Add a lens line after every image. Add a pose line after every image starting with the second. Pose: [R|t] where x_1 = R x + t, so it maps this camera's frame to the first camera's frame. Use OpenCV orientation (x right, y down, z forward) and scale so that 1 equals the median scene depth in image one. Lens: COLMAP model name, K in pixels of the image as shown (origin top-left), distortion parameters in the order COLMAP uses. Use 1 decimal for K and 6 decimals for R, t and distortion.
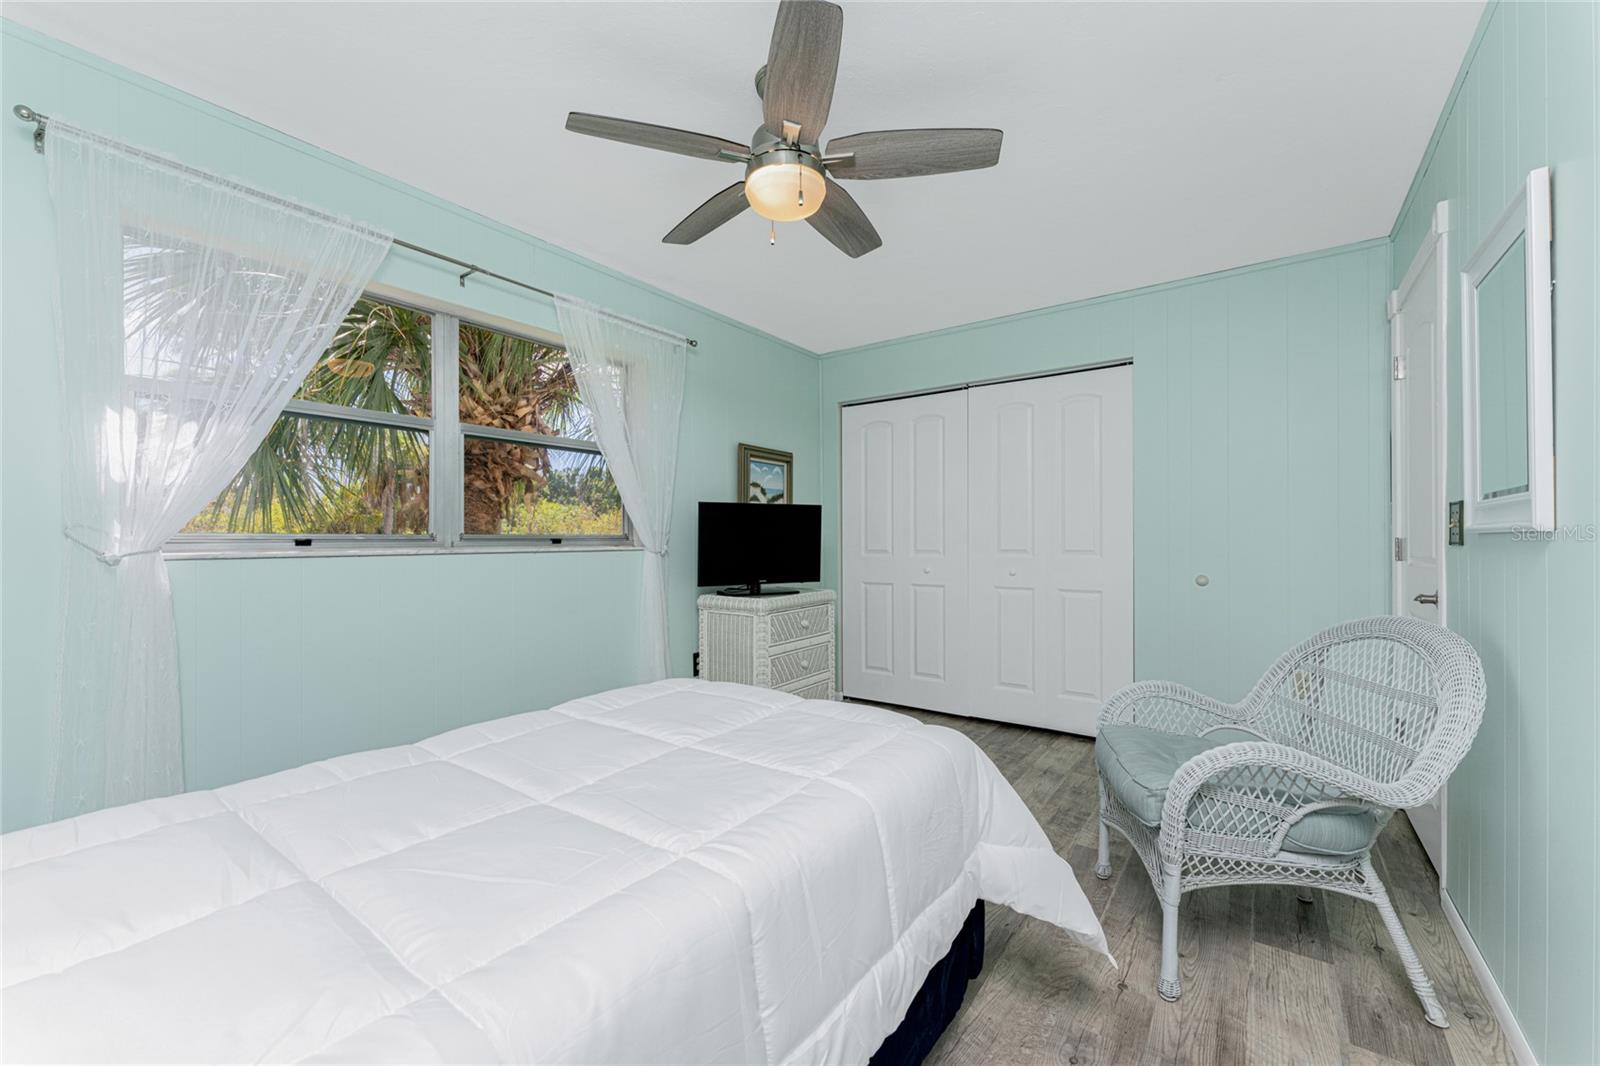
lens RADIAL K [[635.4, 0, 799.0], [0, 635.4, 538.7], [0, 0, 1]] dist [-0.000387, 0.000224]
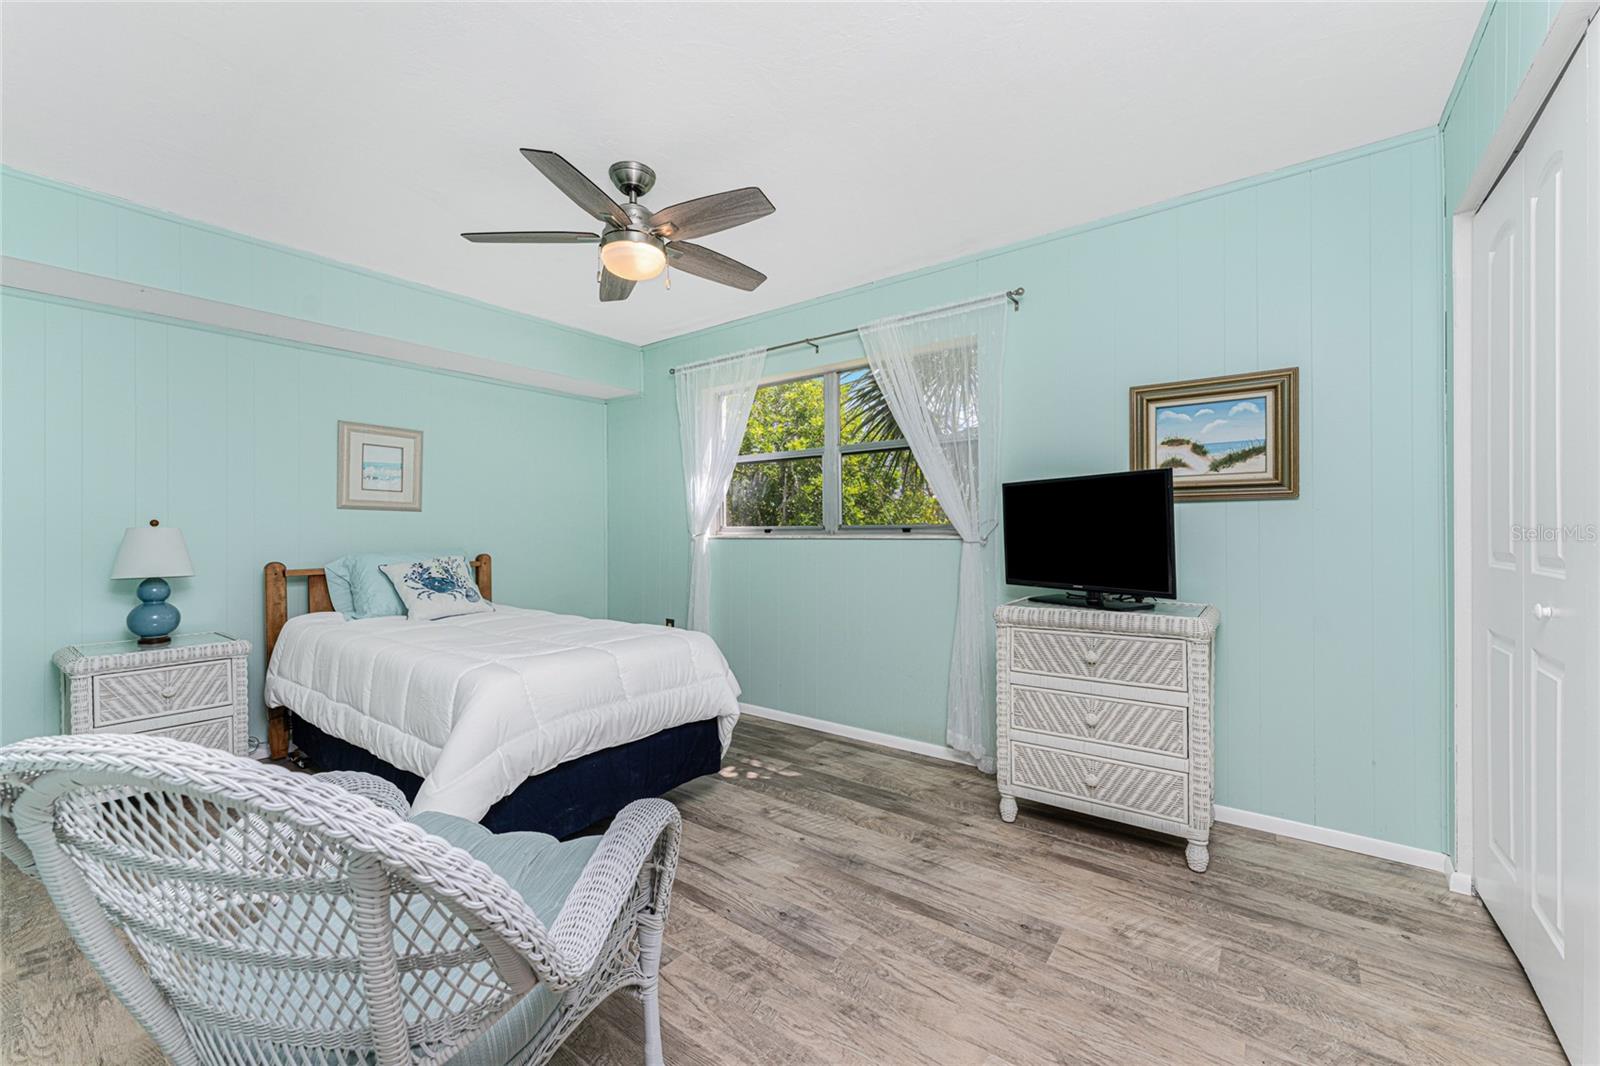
lens RADIAL K [[654.1, 0, 802.1], [0, 654.1, 528.8], [0, 0, 1]] dist [0.001273, 0.000091]
pose [[-0.026589, 0.002565, -0.999643, 0.660735], [0.009037, 0.999956, 0.002325, -0.002017], [0.999606, -0.008972, -0.026611, 0.696420]]
